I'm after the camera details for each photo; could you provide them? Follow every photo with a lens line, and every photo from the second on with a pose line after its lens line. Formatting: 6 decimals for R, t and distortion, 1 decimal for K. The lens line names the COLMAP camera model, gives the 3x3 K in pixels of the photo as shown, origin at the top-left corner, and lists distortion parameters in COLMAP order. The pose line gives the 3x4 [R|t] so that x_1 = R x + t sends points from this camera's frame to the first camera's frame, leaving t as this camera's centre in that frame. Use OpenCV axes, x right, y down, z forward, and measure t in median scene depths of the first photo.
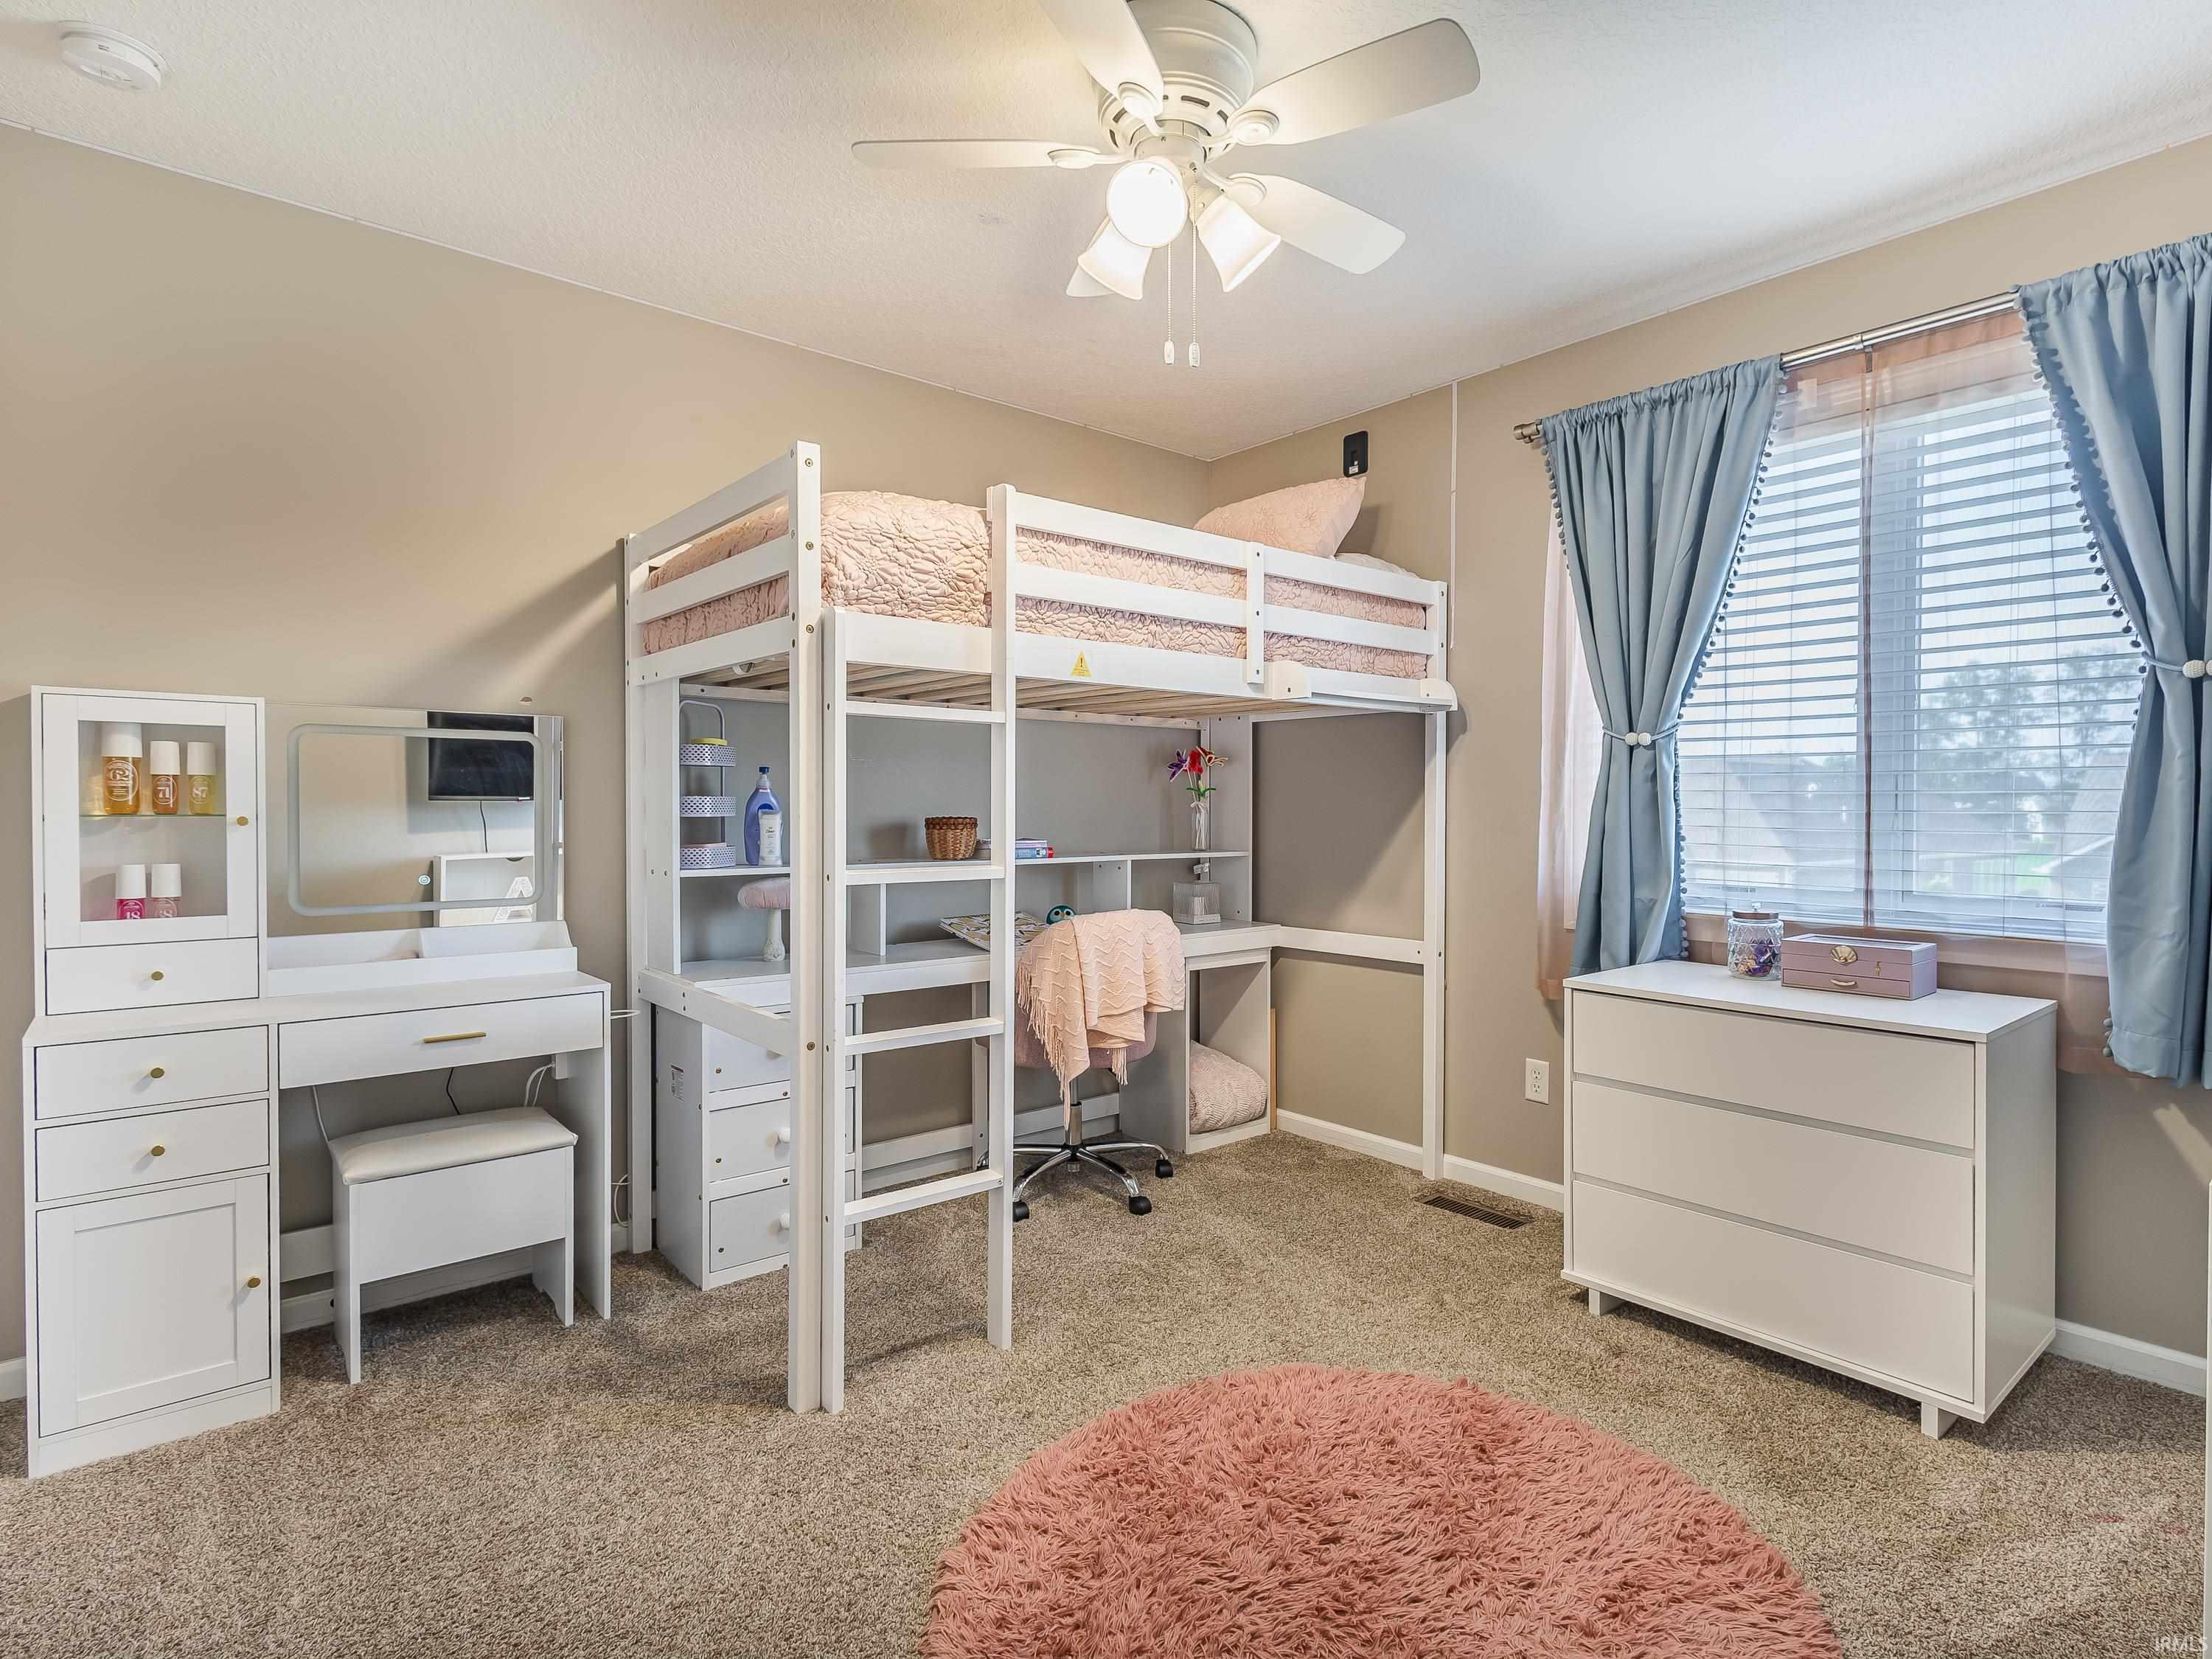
lens RADIAL K [[1137.3, 0, 1113.9], [0, 1137.3, 815.8], [0, 0, 1]] dist [-0.001998, 0.000349]
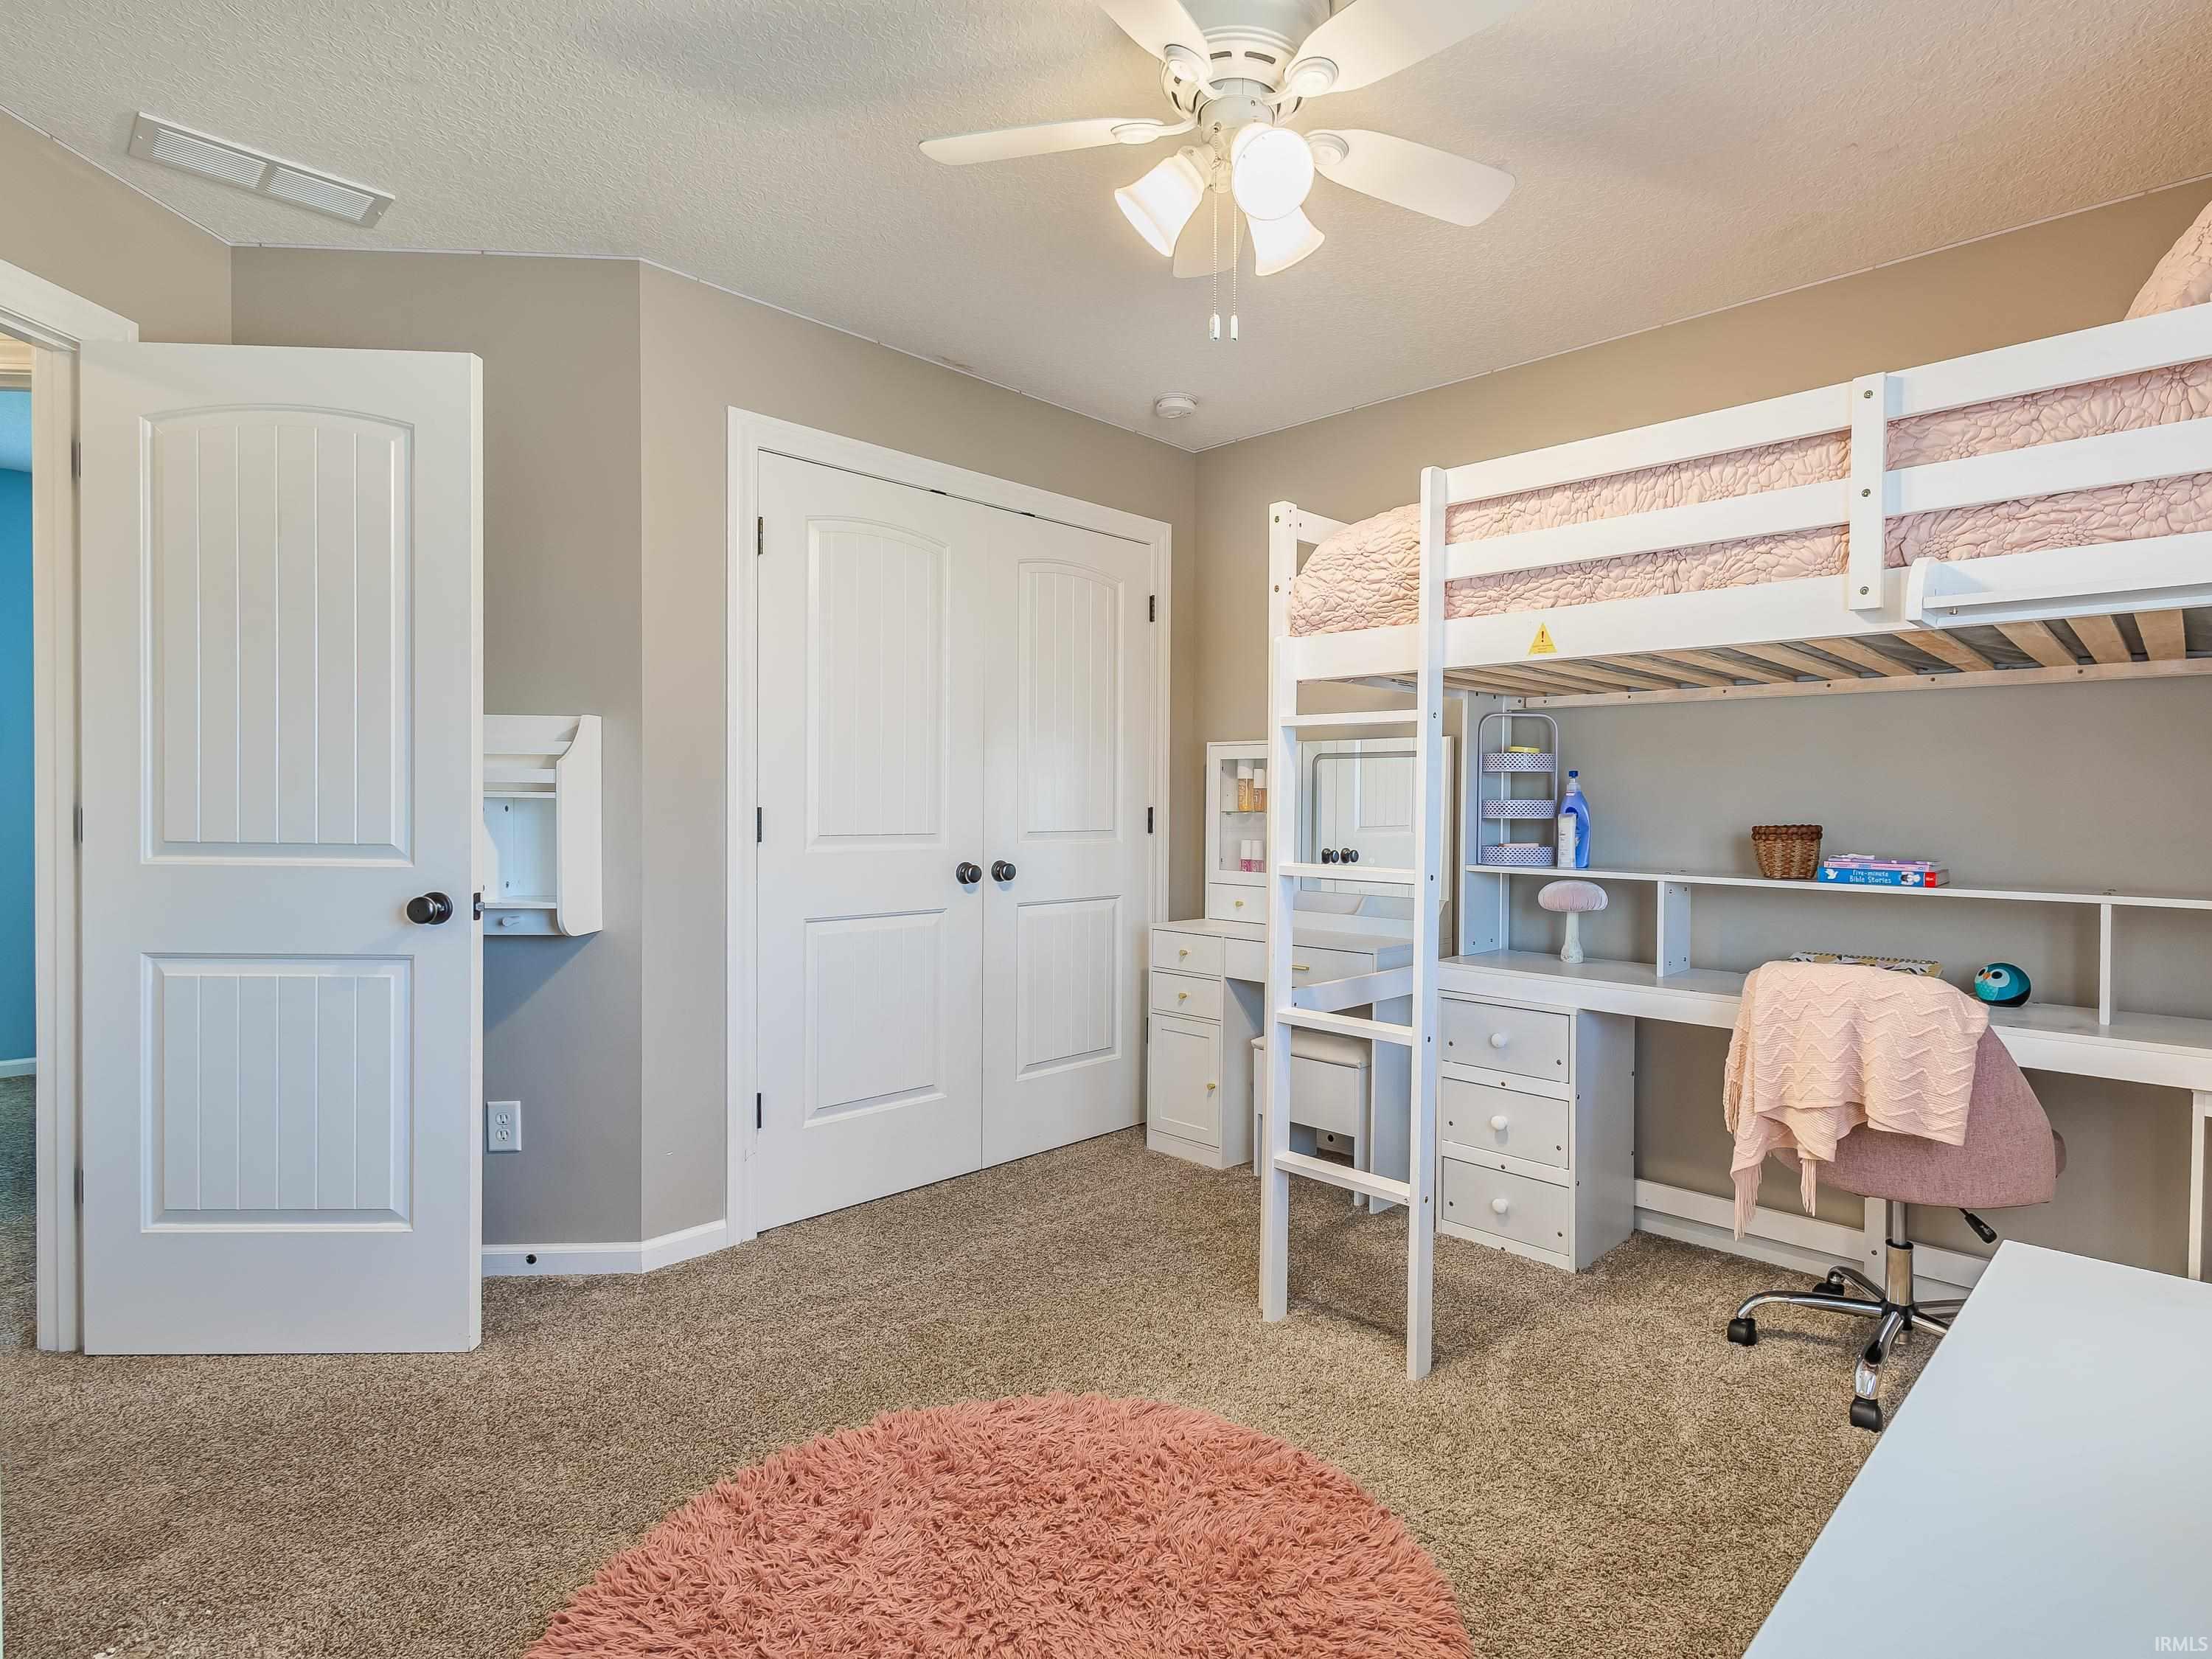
lens RADIAL K [[1137.3, 0, 1115.2], [0, 1137.3, 822.1], [0, 0, 1]] dist [-0.001998, 0.000349]
pose [[0.095684, 0.015589, -0.995290, 0.767041], [-0.017287, 0.999753, 0.013997, -0.004554], [0.995262, 0.015867, 0.095930, 0.602986]]
